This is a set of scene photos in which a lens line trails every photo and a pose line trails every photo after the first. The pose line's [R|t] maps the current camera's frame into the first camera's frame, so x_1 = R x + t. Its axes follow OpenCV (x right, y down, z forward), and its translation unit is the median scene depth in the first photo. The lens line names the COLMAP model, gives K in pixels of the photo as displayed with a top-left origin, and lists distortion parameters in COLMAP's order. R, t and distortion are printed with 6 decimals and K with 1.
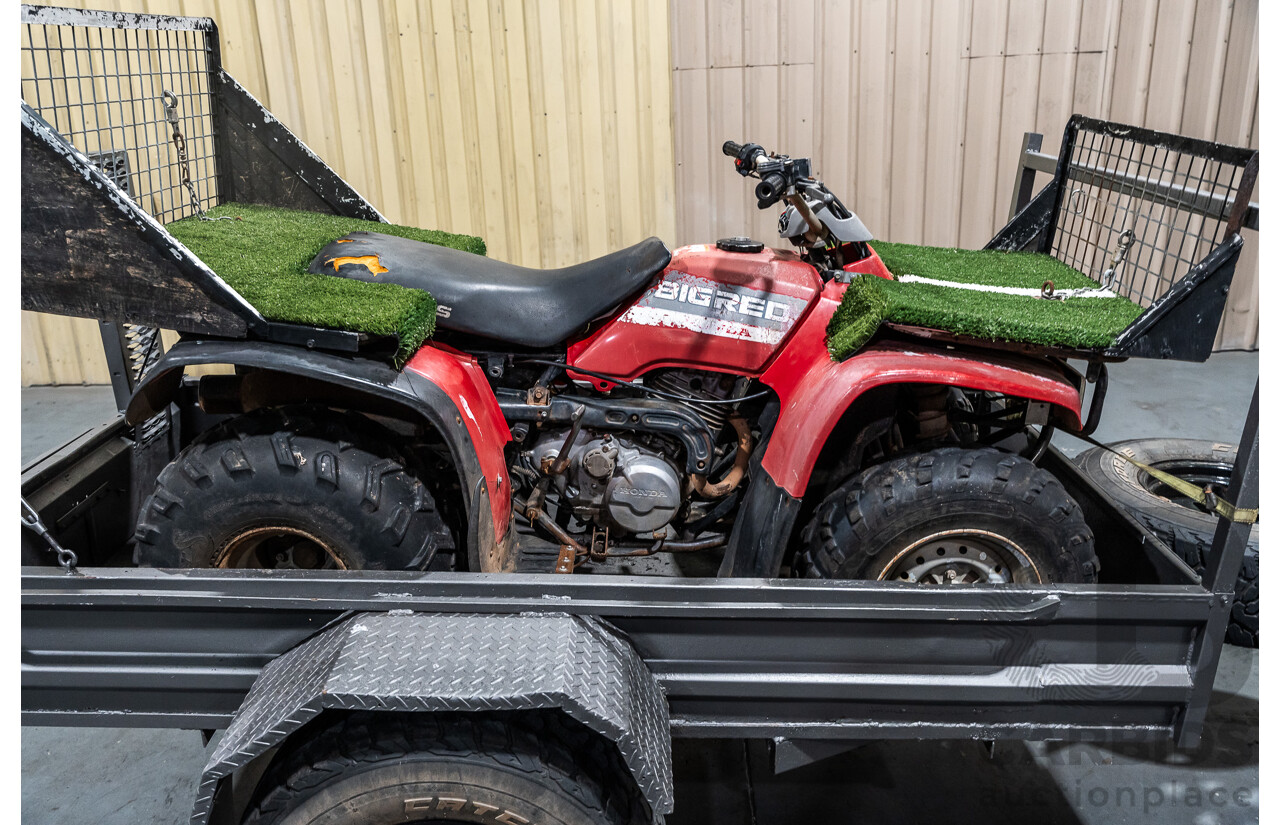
lens RADIAL K [[1025.1, 0, 640.4], [0, 1025.1, 414.8], [0, 0, 1]] dist [-0.006626, 0.005898]
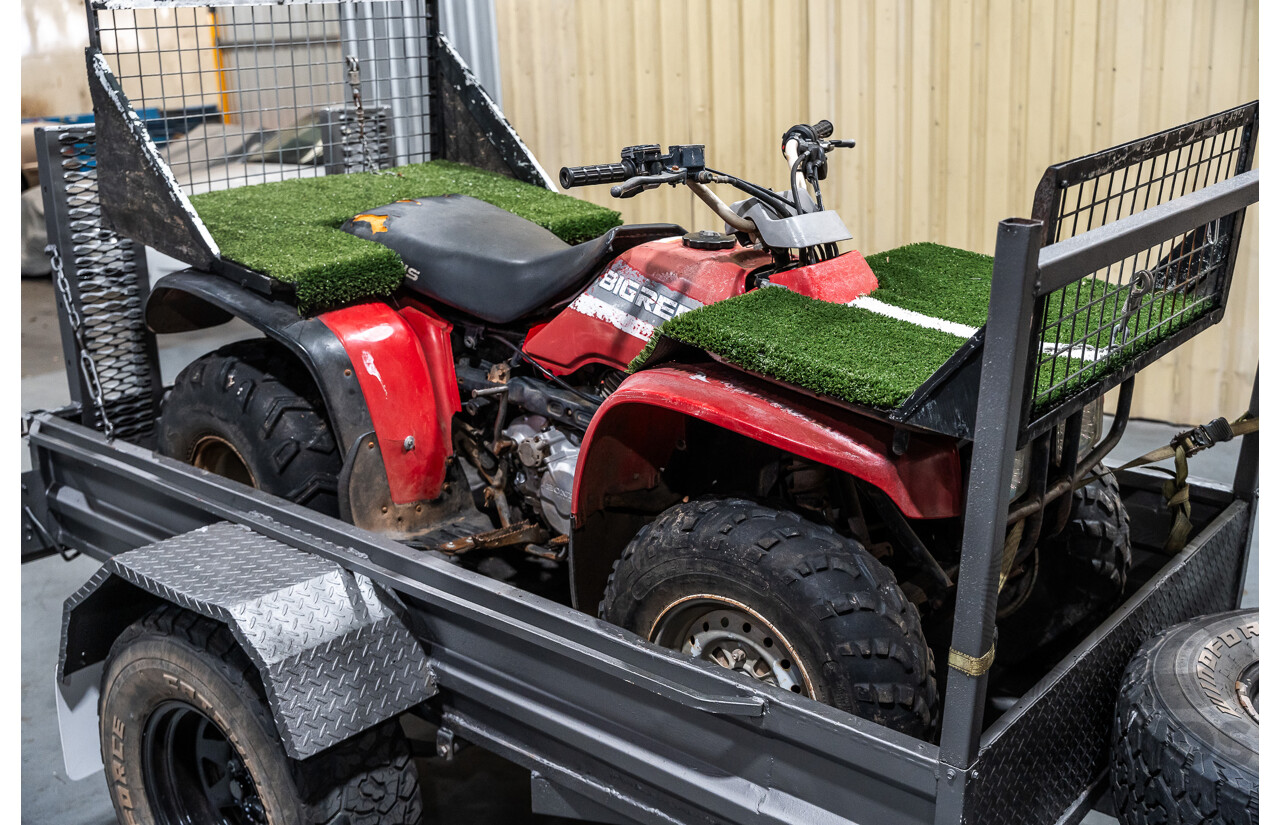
lens RADIAL K [[1358.0, 0, 641.6], [0, 1358.0, 419.8], [0, 0, 1]] dist [0.016521, 0.000000]
pose [[0.764720, 0.174651, -0.620242, 0.834668], [-0.188061, 0.981153, 0.044410, -0.059150], [0.616308, 0.082682, 0.783153, 0.077519]]
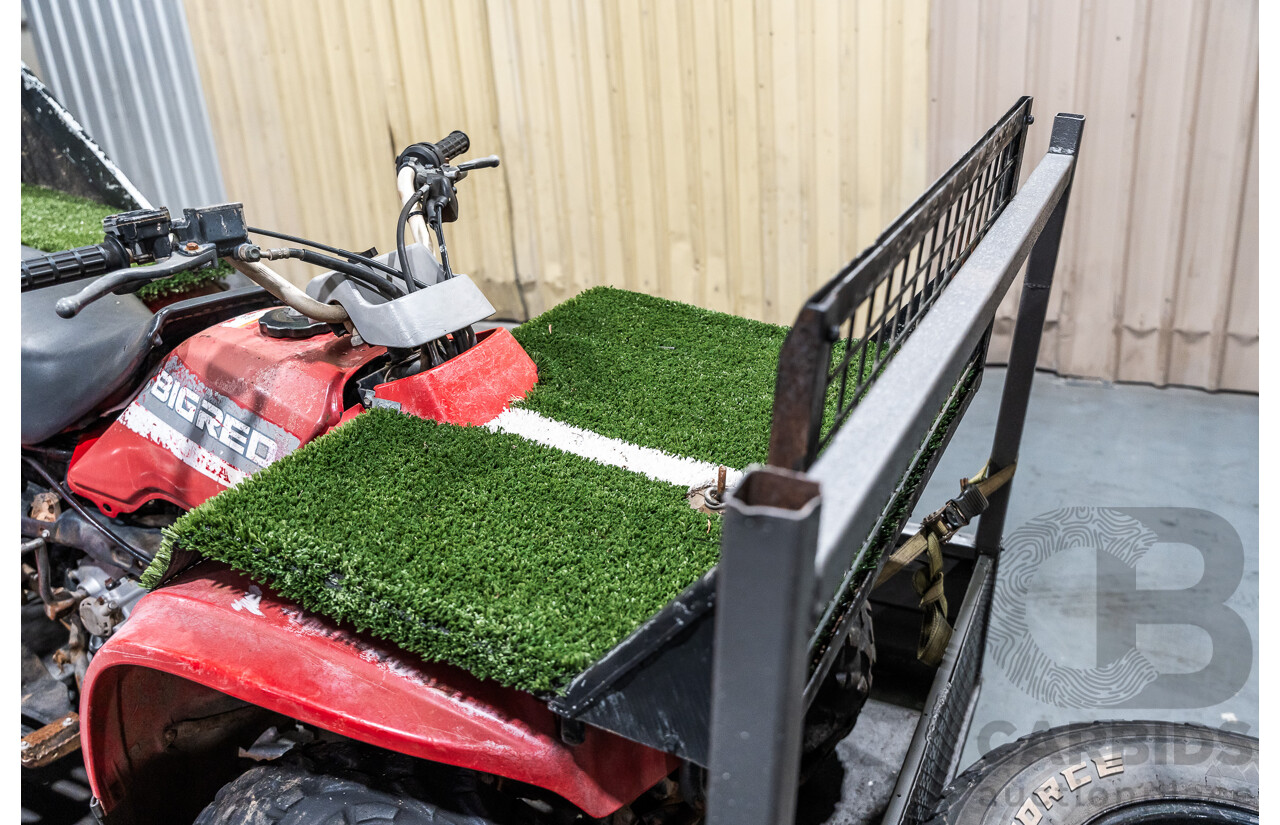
lens RADIAL K [[1062.3, 0, 639.2], [0, 1062.3, 415.7], [0, 0, 1]] dist [-0.006093, 0.009287]
pose [[0.890024, 0.143584, -0.432713, 0.591834], [-0.107484, 0.988442, 0.106908, -0.208989], [0.443062, -0.048641, 0.895170, 0.541537]]
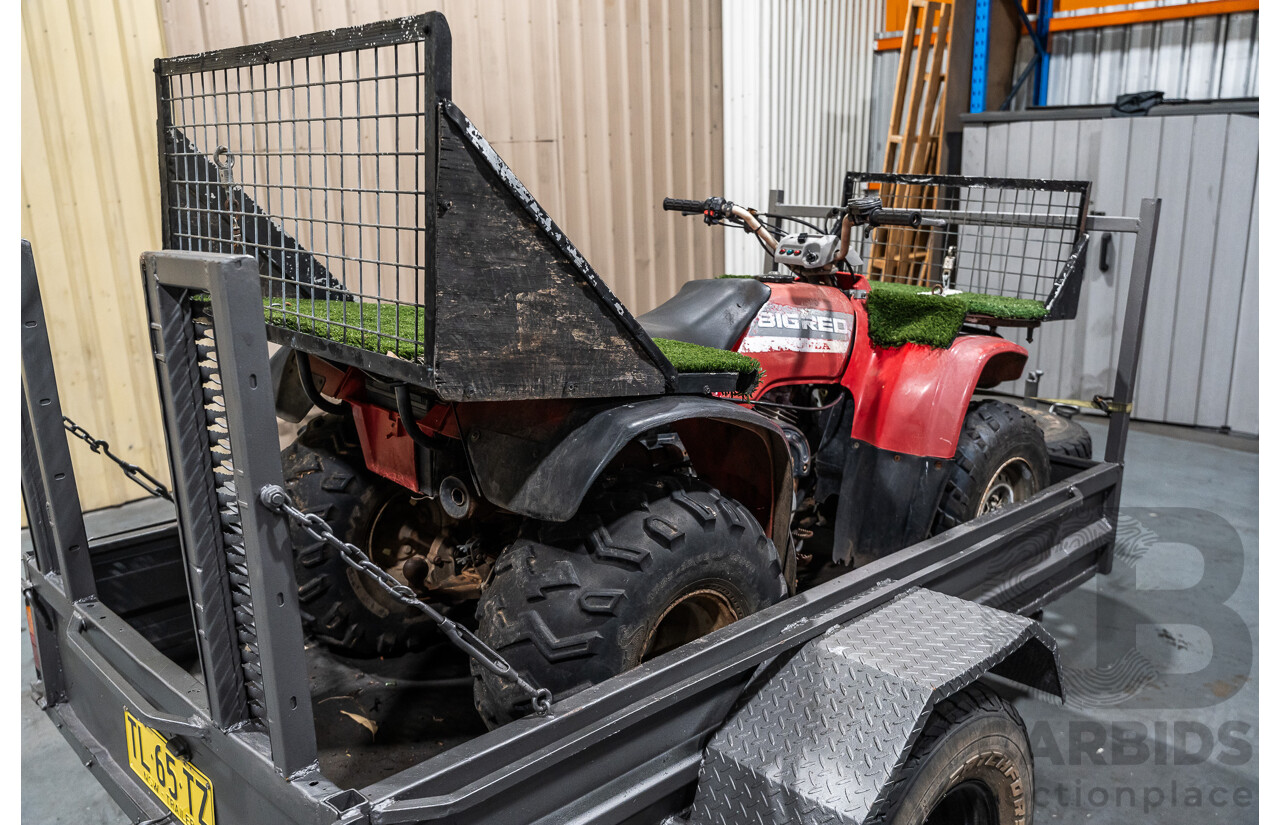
lens RADIAL K [[1025.1, 0, 635.8], [0, 1025.1, 411.6], [0, 0, 1]] dist [-0.006626, 0.005898]
pose [[0.725816, -0.164949, 0.667820, -0.858128], [0.227250, 0.973815, -0.006457, -0.049102], [-0.649268, 0.156449, 0.744295, 0.273235]]
